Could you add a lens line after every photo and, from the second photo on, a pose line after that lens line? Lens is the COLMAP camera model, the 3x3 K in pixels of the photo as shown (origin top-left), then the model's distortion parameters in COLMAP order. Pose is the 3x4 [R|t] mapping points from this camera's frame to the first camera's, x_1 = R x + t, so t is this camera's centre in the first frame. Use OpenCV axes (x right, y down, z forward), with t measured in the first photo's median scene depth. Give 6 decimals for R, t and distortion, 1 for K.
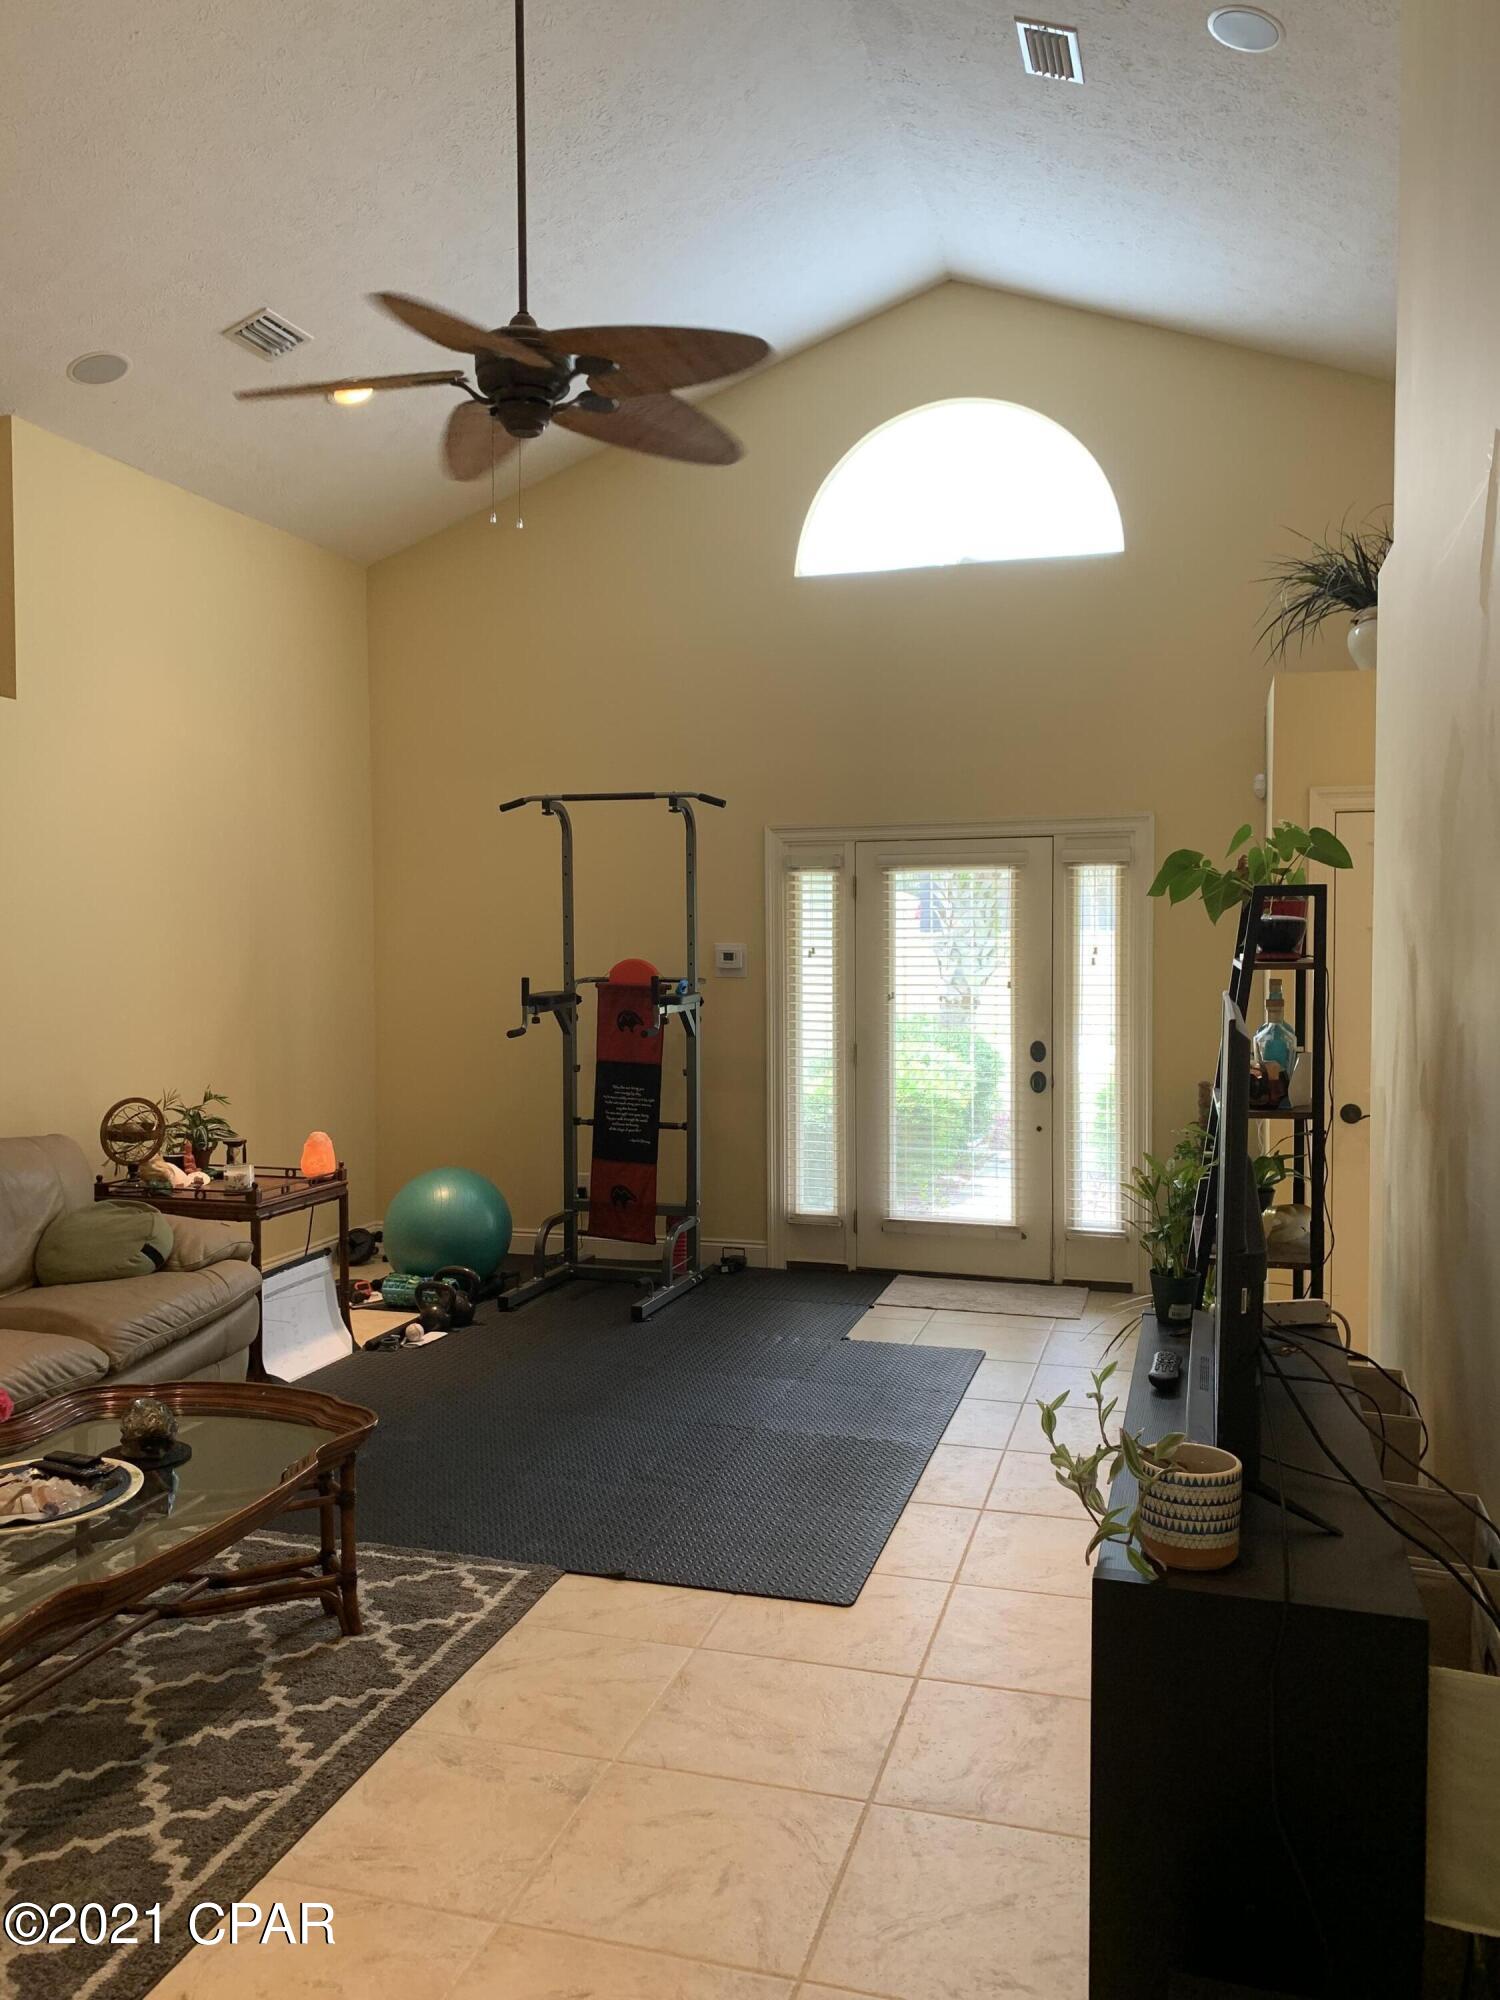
lens RADIAL K [[1538.0, 0, 751.6], [0, 1538.0, 987.1], [0, 0, 1]] dist [0.092910, -0.114990]
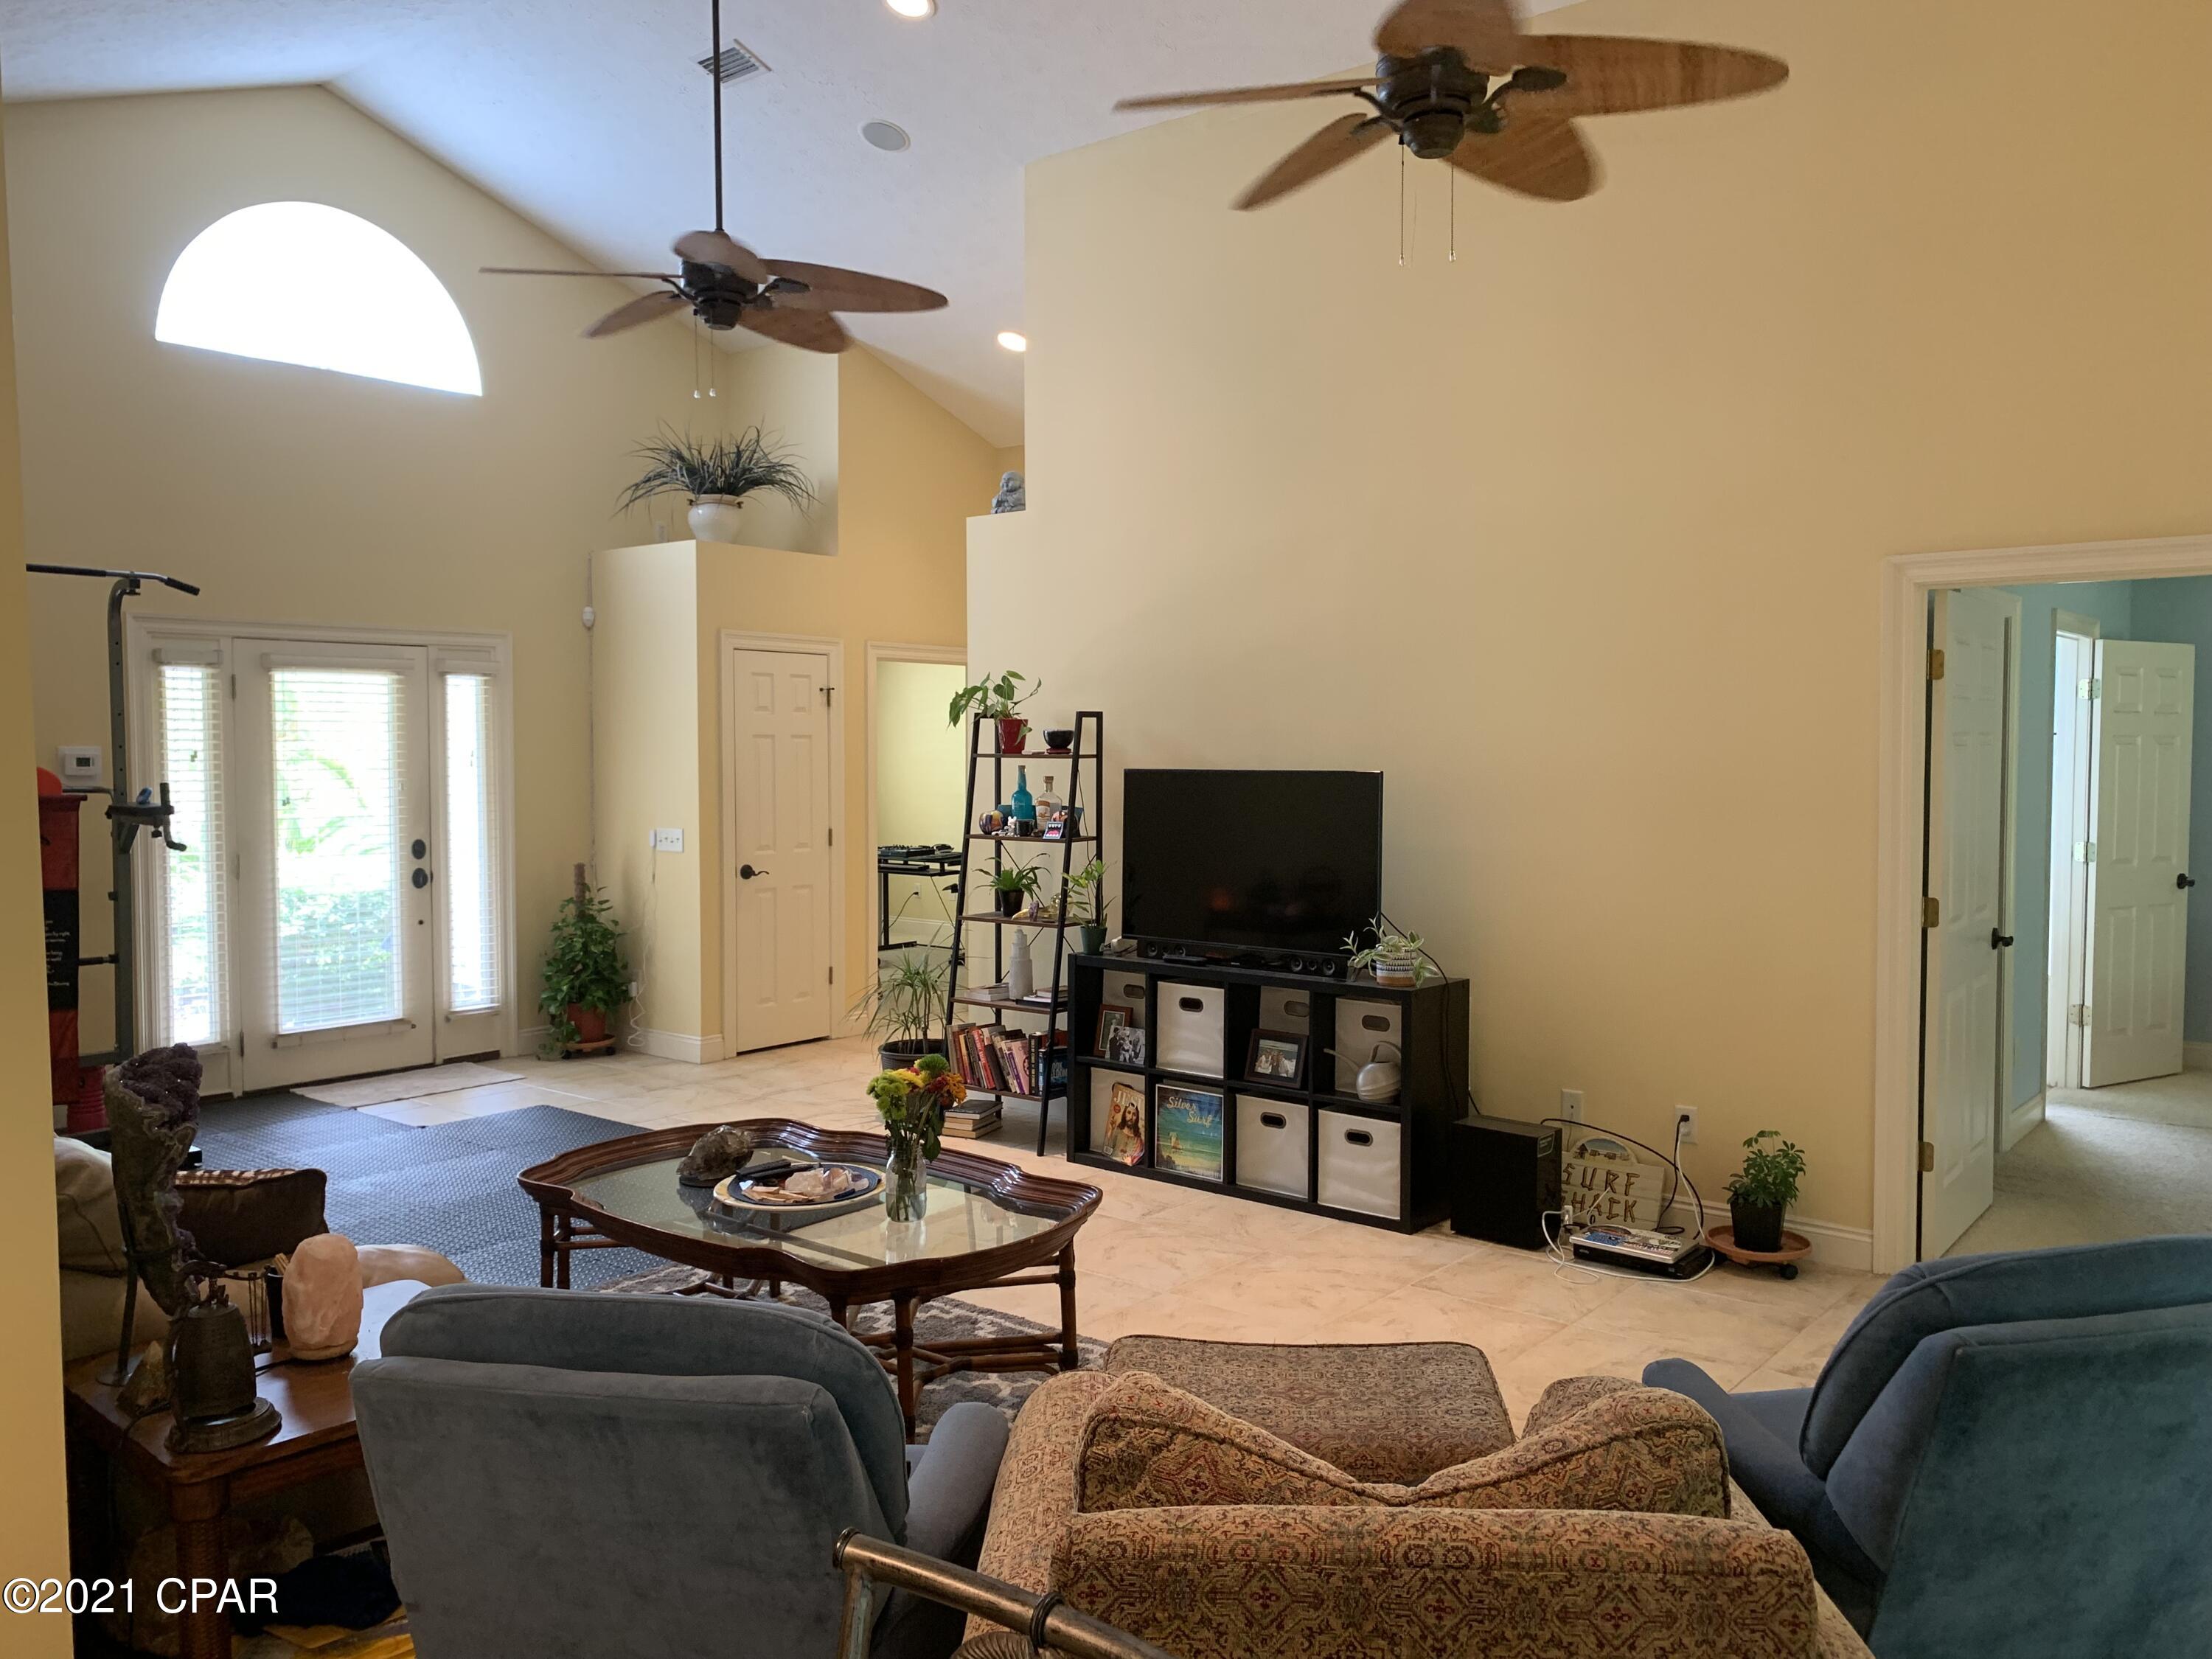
lens RADIAL K [[1701.0, 0, 1106.0], [0, 1701.0, 829.5], [0, 0, 1]] dist [0.092910, -0.114990]
pose [[0.376562, -0.044817, 0.925307, -0.726459], [0.030387, 0.998889, 0.036015, 0.000148], [-0.925893, 0.014556, 0.377506, 0.119420]]
